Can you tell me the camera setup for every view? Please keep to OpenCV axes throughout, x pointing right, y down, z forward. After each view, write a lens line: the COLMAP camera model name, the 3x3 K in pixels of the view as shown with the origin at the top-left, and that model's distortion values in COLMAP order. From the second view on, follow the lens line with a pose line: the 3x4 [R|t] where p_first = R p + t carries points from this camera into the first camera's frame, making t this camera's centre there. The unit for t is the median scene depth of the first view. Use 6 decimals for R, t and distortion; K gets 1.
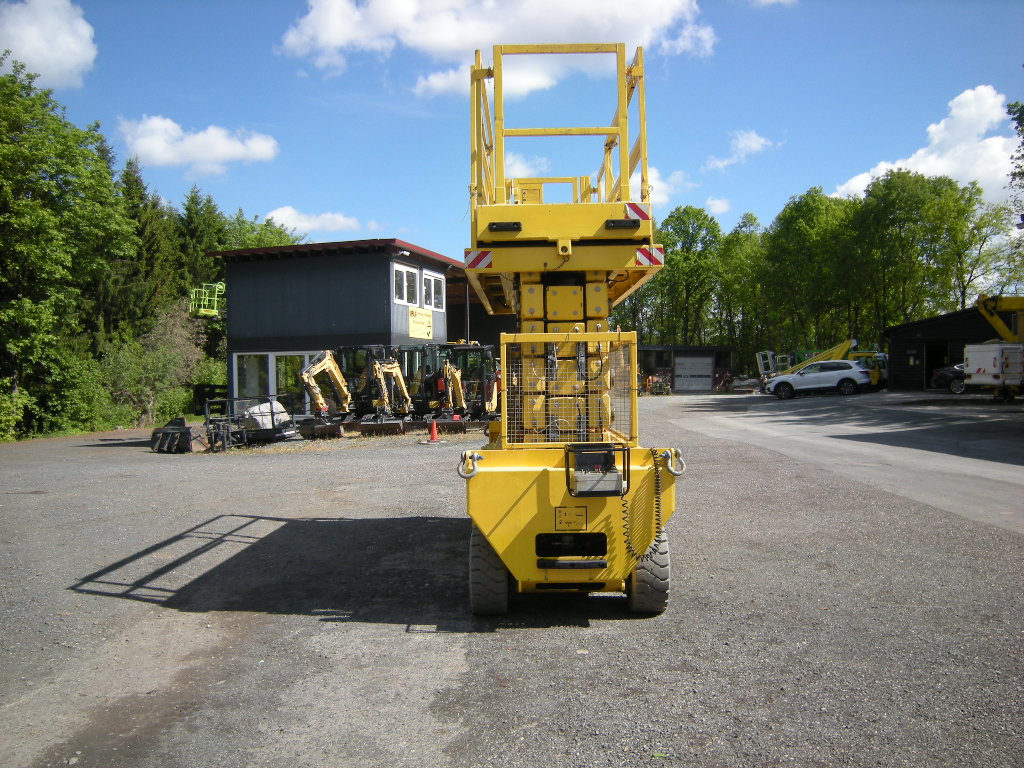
lens RADIAL K [[851.7, 0, 512.0], [0, 851.7, 384.0], [0, 0, 1]] dist [-0.118901, 0.050090]
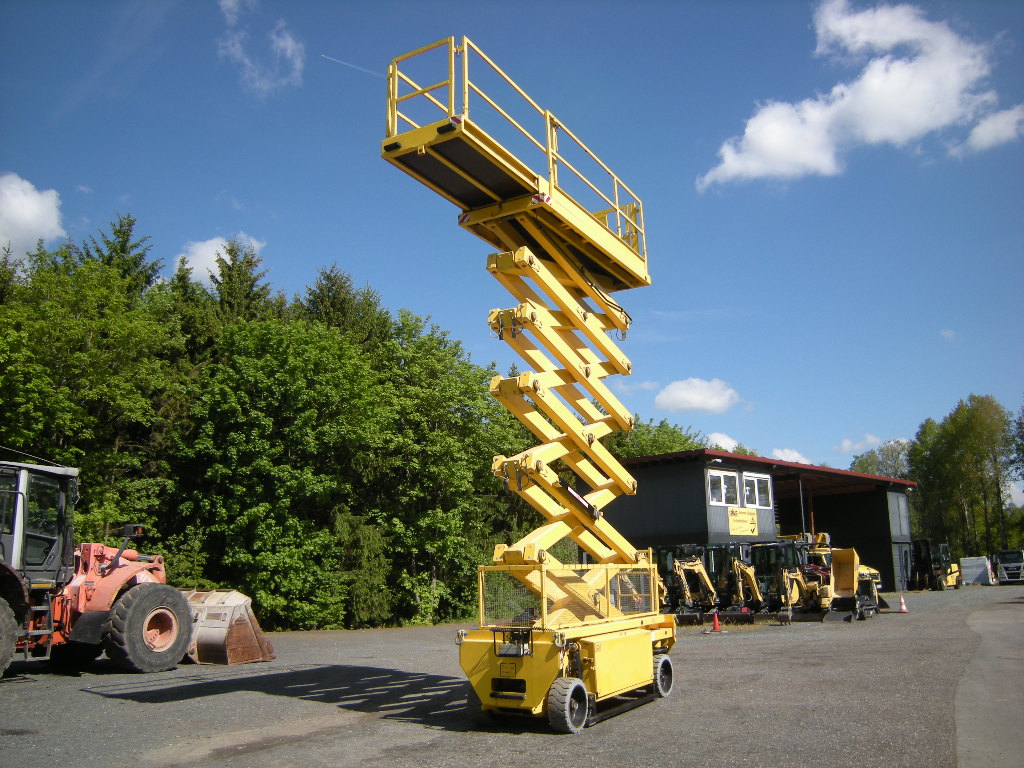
lens RADIAL K [[851.7, 0, 512.0], [0, 851.7, 384.0], [0, 0, 1]] dist [-0.118901, 0.050090]
pose [[0.875437, -0.107051, -0.471329, 0.155947], [0.001414, 0.975727, -0.218987, -0.006851], [0.483331, 0.191043, 0.854338, -0.100659]]
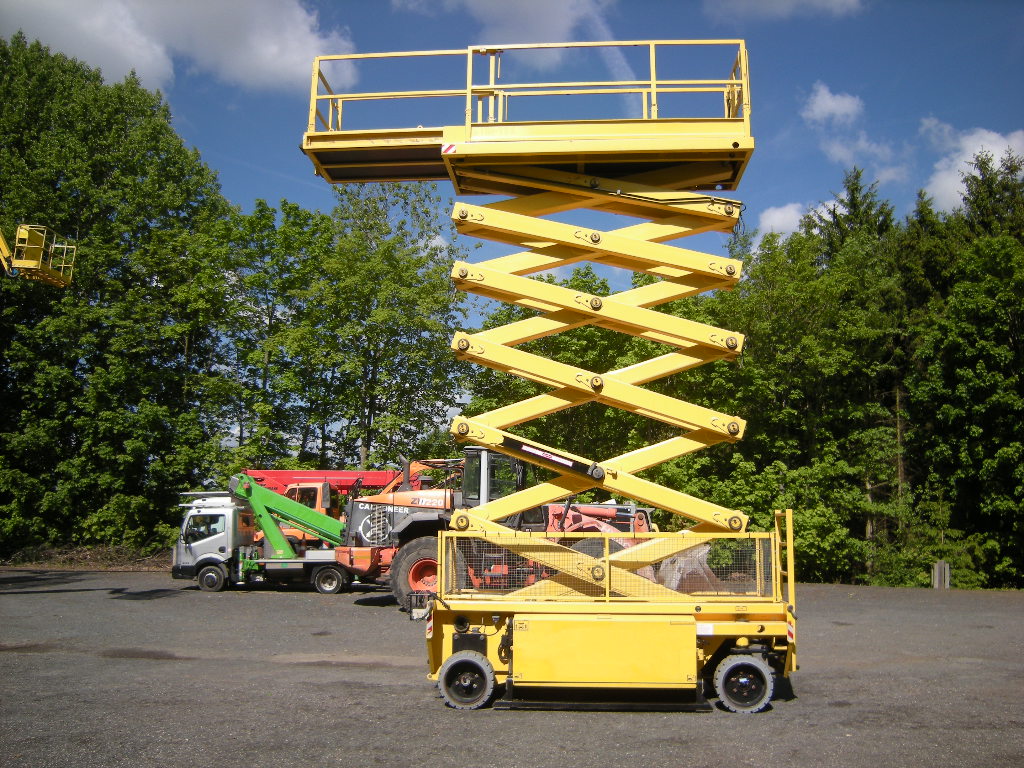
lens RADIAL K [[851.7, 0, 512.0], [0, 851.7, 384.0], [0, 0, 1]] dist [-0.118901, 0.050090]
pose [[-0.065162, -0.147236, -0.986953, 0.305470], [-0.014588, 0.989089, -0.146592, -0.017096], [0.997768, 0.004846, -0.066599, 0.202801]]
